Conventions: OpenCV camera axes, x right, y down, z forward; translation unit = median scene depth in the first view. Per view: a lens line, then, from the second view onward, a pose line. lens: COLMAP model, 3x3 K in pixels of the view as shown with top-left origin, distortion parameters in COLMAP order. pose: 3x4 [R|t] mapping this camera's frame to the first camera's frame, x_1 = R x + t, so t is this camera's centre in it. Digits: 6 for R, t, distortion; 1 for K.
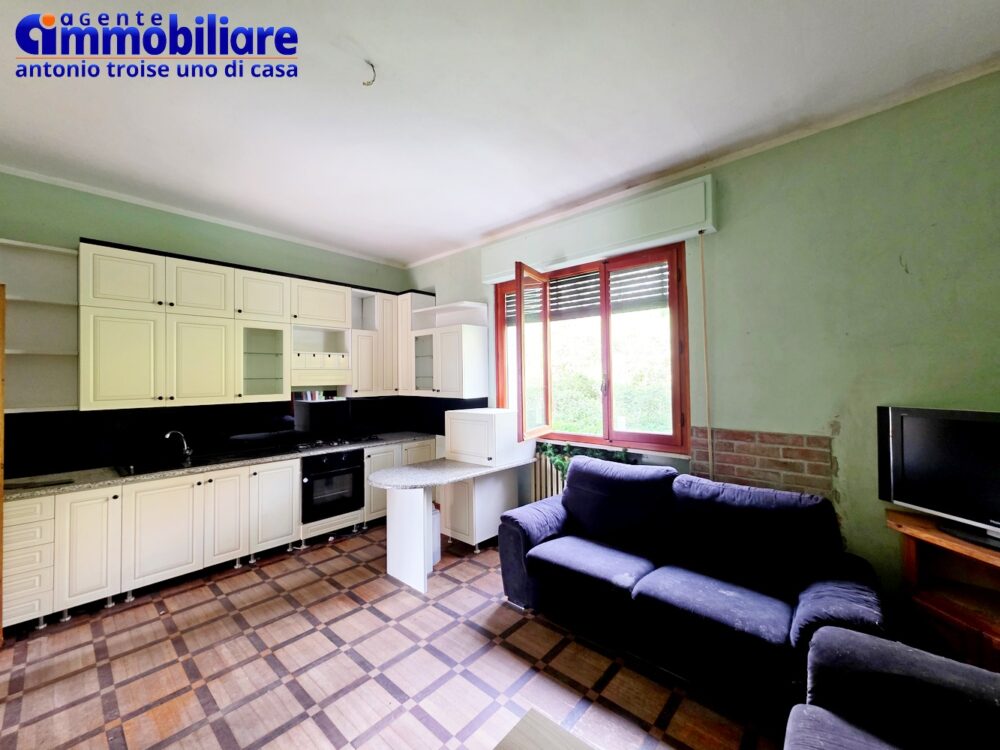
lens RADIAL K [[397.0, 0, 508.5], [0, 397.0, 372.2], [0, 0, 1]] dist [0.003488, 0.001149]
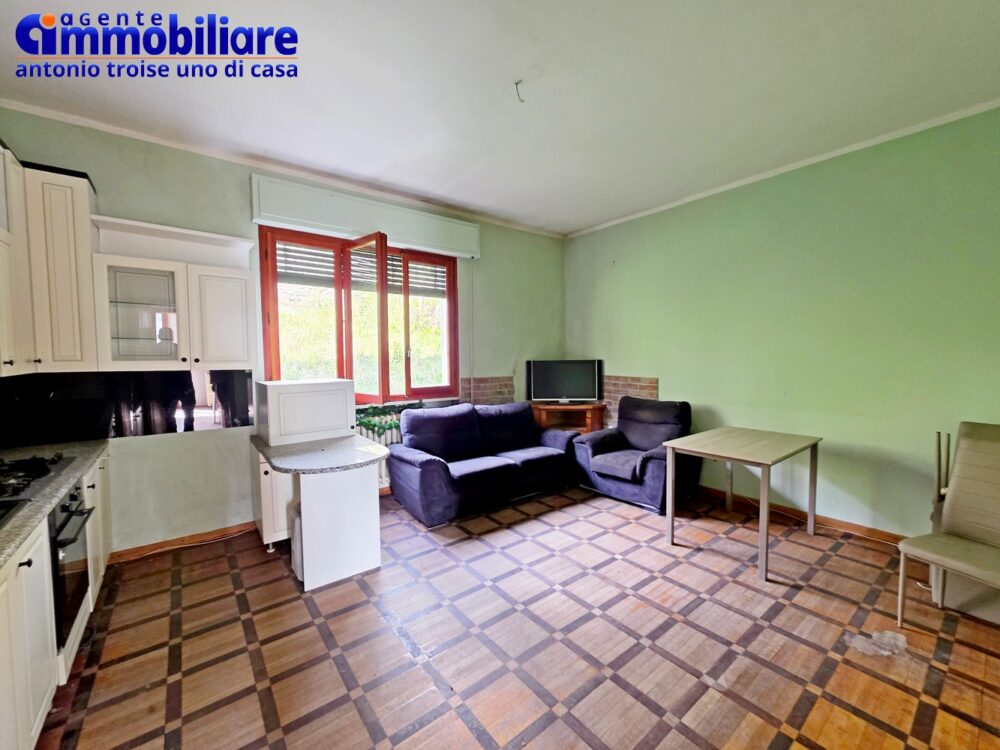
lens RADIAL K [[397.0, 0, 507.8], [0, 397.0, 377.1], [0, 0, 1]] dist [0.003488, 0.001149]
pose [[0.186469, -0.040941, 0.981607, -1.129353], [-0.005337, 0.999074, 0.042684, 0.068473], [-0.982446, -0.013198, 0.186078, 0.561611]]
